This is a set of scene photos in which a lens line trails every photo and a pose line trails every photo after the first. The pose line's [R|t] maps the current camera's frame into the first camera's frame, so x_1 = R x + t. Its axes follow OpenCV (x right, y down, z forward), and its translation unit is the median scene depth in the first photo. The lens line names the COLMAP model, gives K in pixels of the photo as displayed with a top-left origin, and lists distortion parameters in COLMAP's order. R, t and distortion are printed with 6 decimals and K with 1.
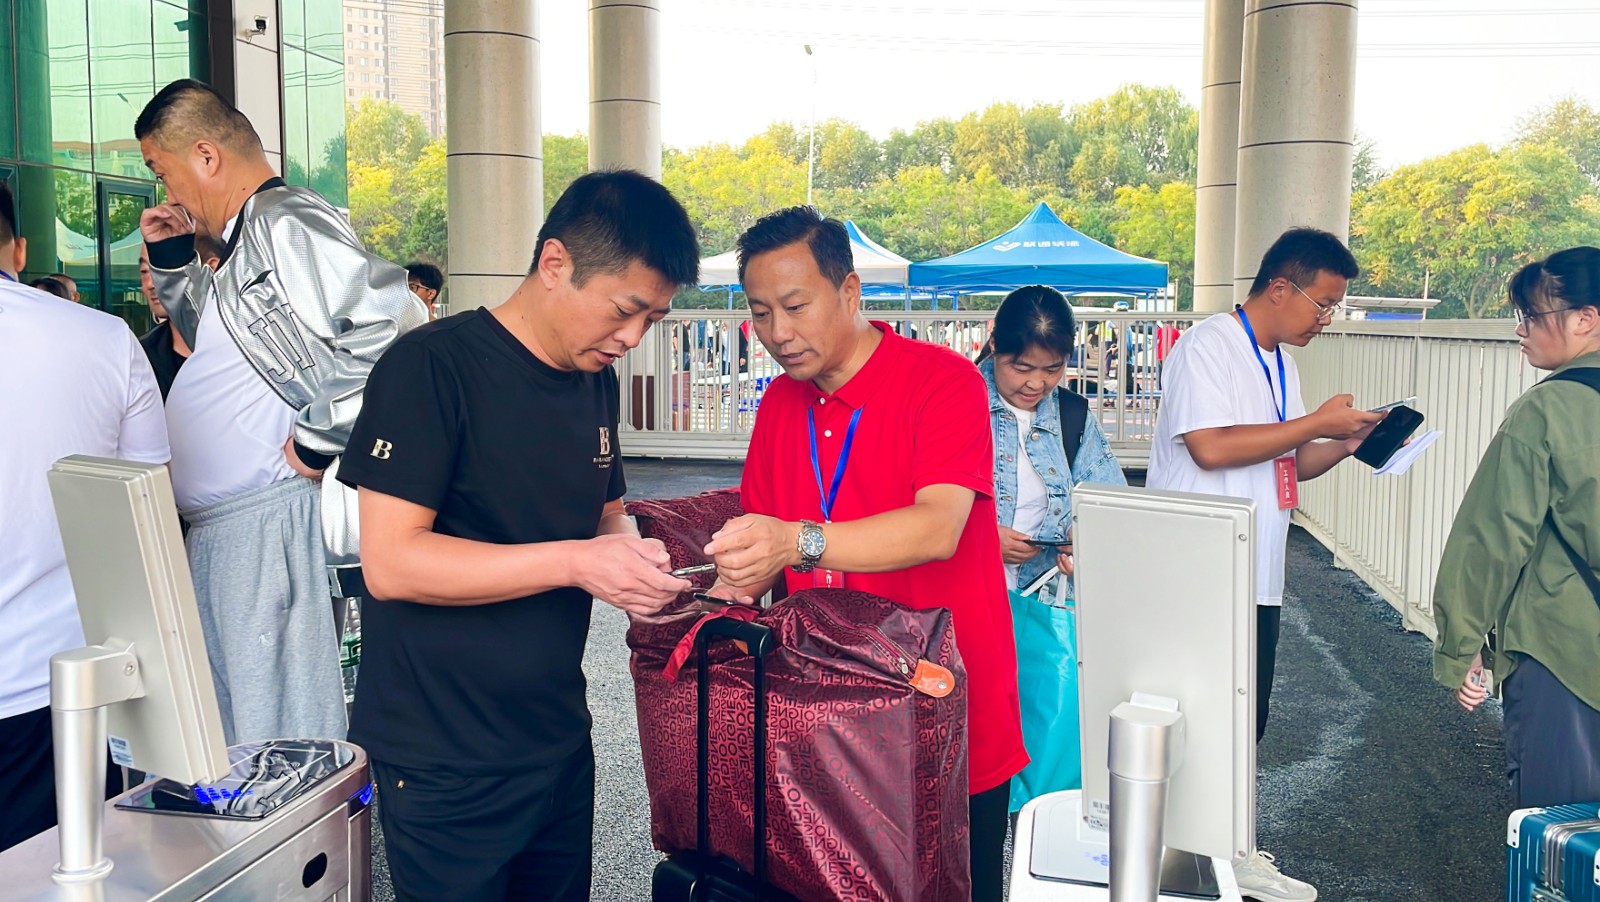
lens RADIAL K [[1535.7, 0, 798.5], [0, 1535.7, 448.1], [0, 0, 1]] dist [0.067937, 0.000000]
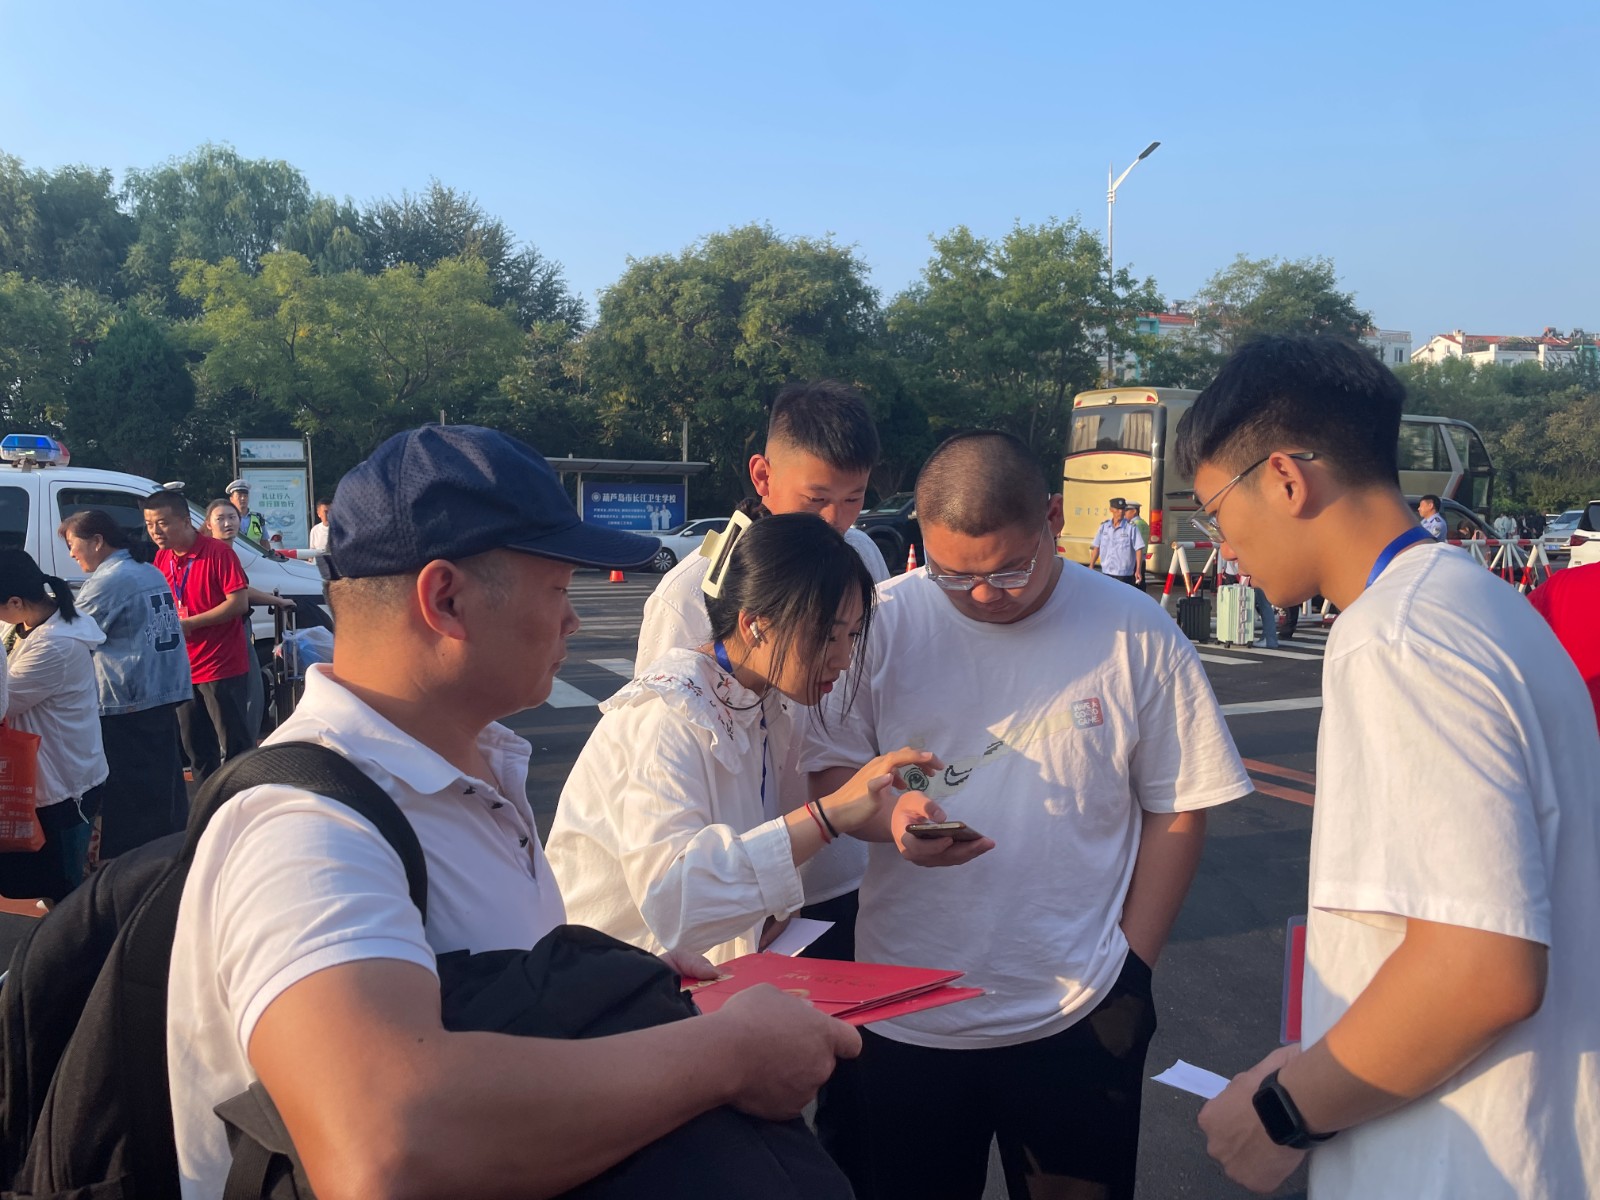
lens RADIAL K [[1235.2, 0, 793.8], [0, 1235.2, 606.3], [0, 0, 1]] dist [0.027780, -0.020548]
pose [[0.833239, -0.071335, 0.548292, 0.143369], [0.075092, 0.997055, 0.015604, -0.038101], [-0.547790, 0.028171, 0.836141, 0.533858]]
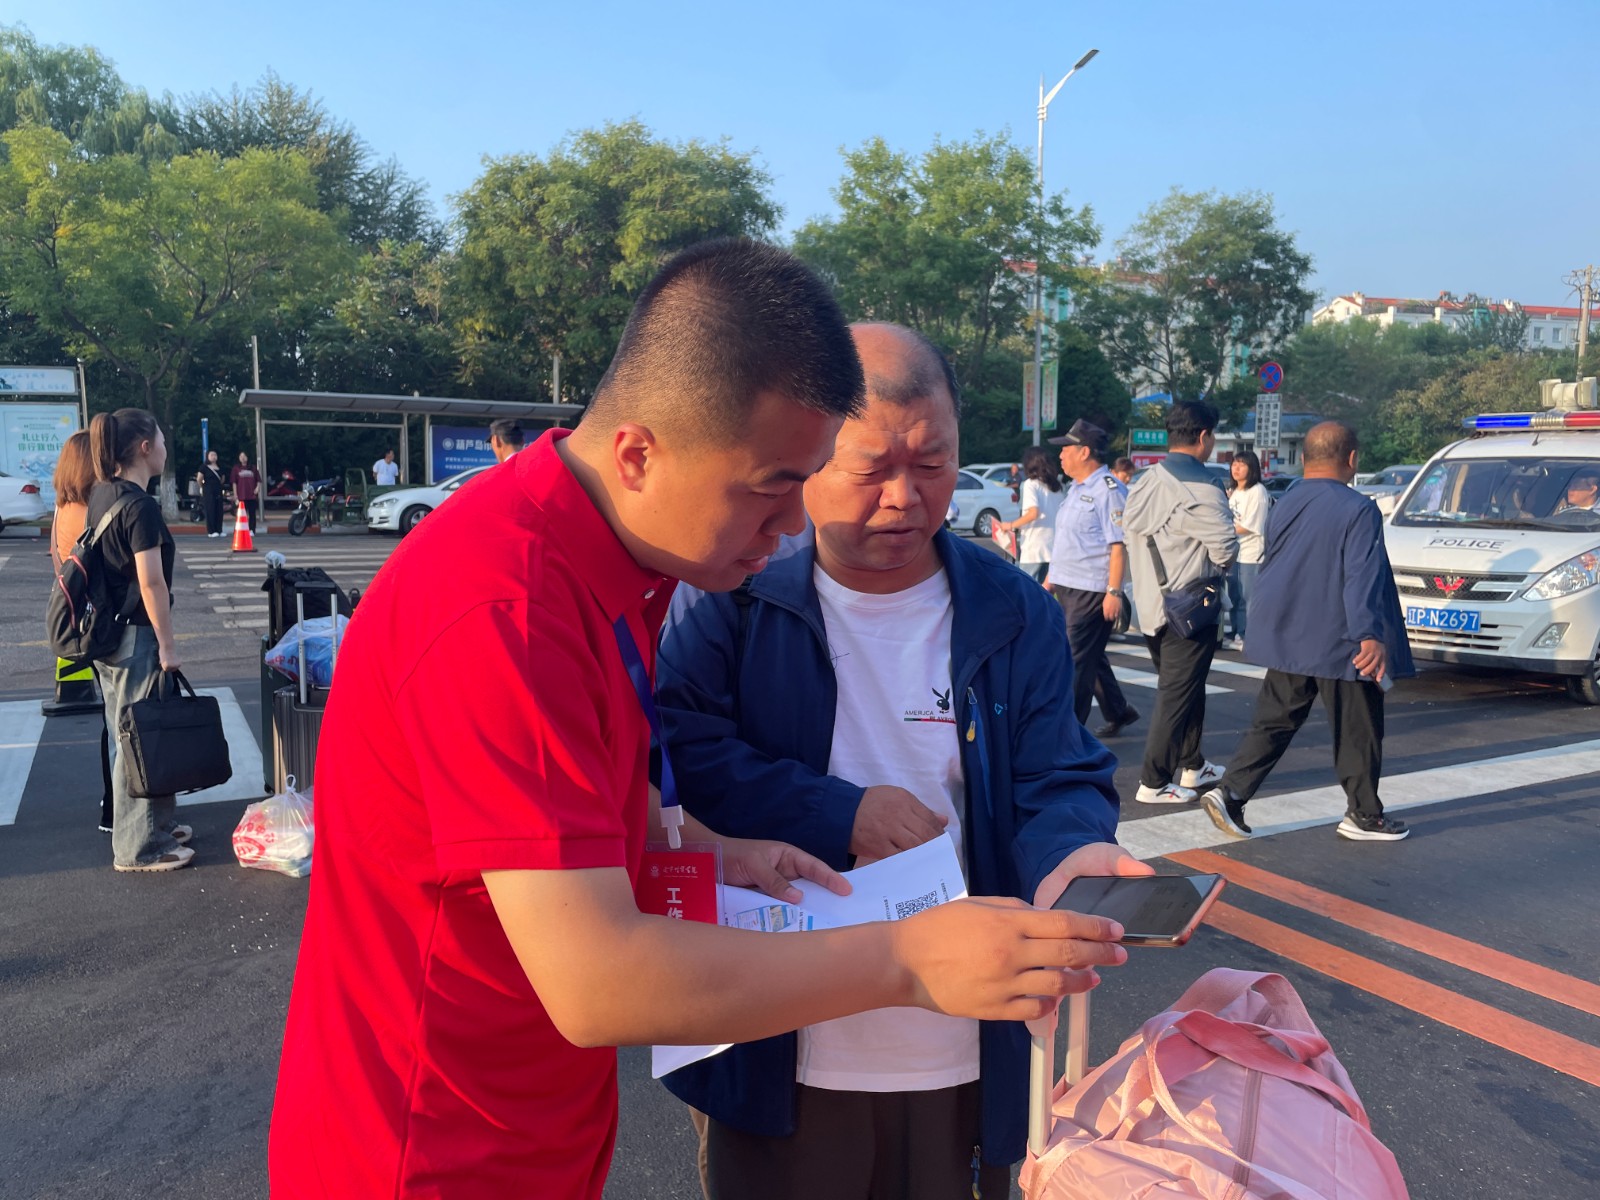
lens RADIAL K [[1235.2, 0, 803.6], [0, 1235.2, 639.9], [0, 0, 1]] dist [0.027780, -0.020548]
pose [[0.783261, -0.106565, 0.612492, 0.185240], [0.070908, 0.994084, 0.082278, -0.040213], [-0.617636, -0.021015, 0.786183, 0.588681]]
